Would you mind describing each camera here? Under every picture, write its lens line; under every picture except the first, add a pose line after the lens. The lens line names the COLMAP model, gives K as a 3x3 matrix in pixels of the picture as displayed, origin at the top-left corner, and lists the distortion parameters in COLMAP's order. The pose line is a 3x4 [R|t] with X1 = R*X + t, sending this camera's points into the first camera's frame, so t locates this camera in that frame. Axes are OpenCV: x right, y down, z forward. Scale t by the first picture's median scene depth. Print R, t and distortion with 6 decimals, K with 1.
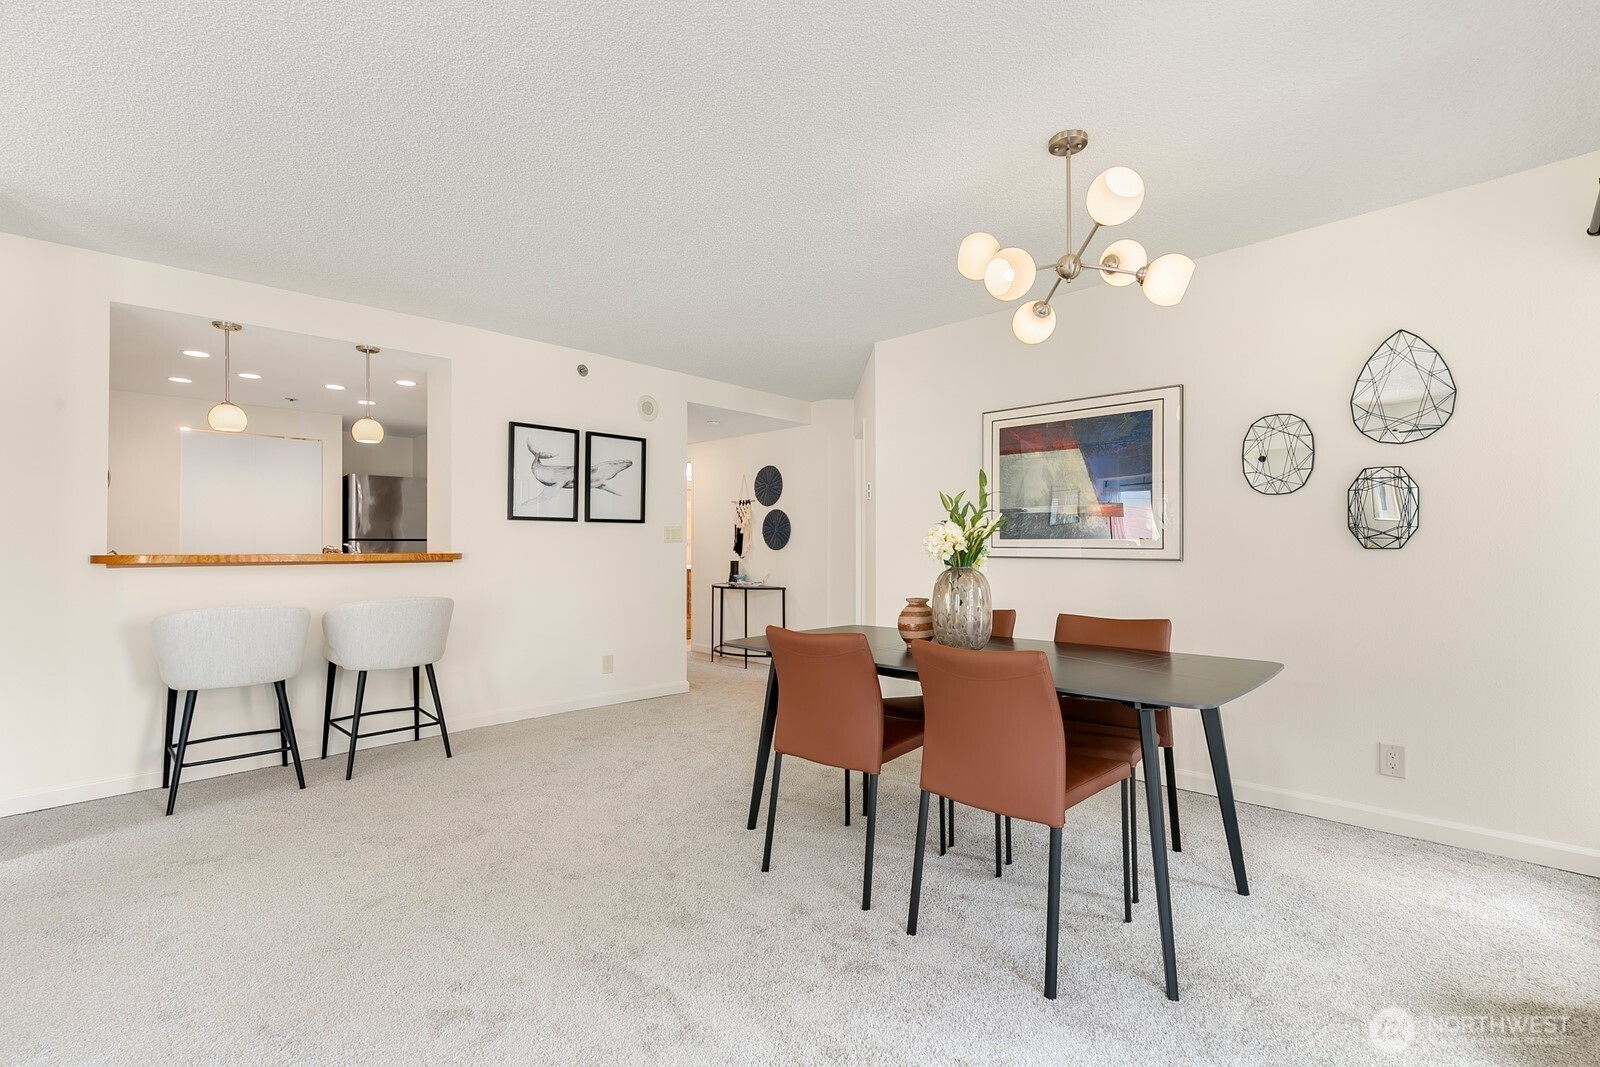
lens RADIAL K [[725.4, 0, 796.9], [0, 725.4, 546.4], [0, 0, 1]] dist [0.015035, -0.000817]
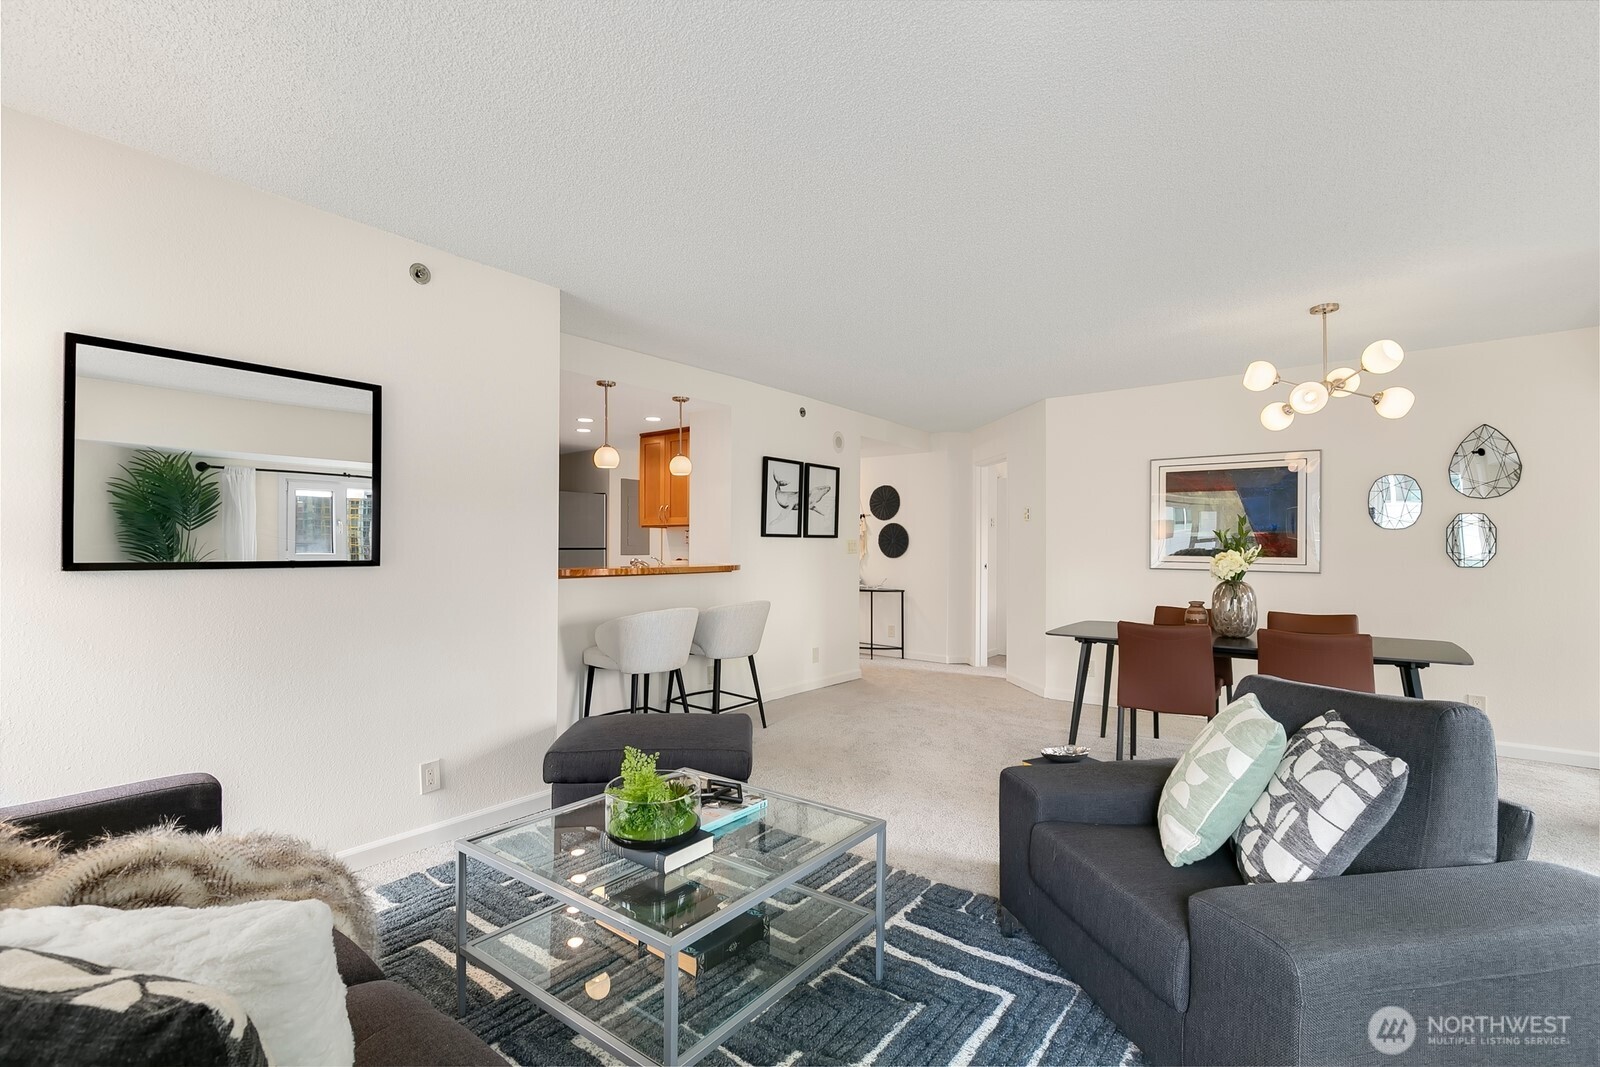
lens RADIAL K [[725.4, 0, 799.5], [0, 725.4, 546.0], [0, 0, 1]] dist [0.015035, -0.000817]
pose [[0.992787, 0.004344, 0.119811, -0.449862], [-0.004591, 0.999988, 0.001784, -0.022191], [-0.119802, -0.002321, 0.992795, -0.200968]]
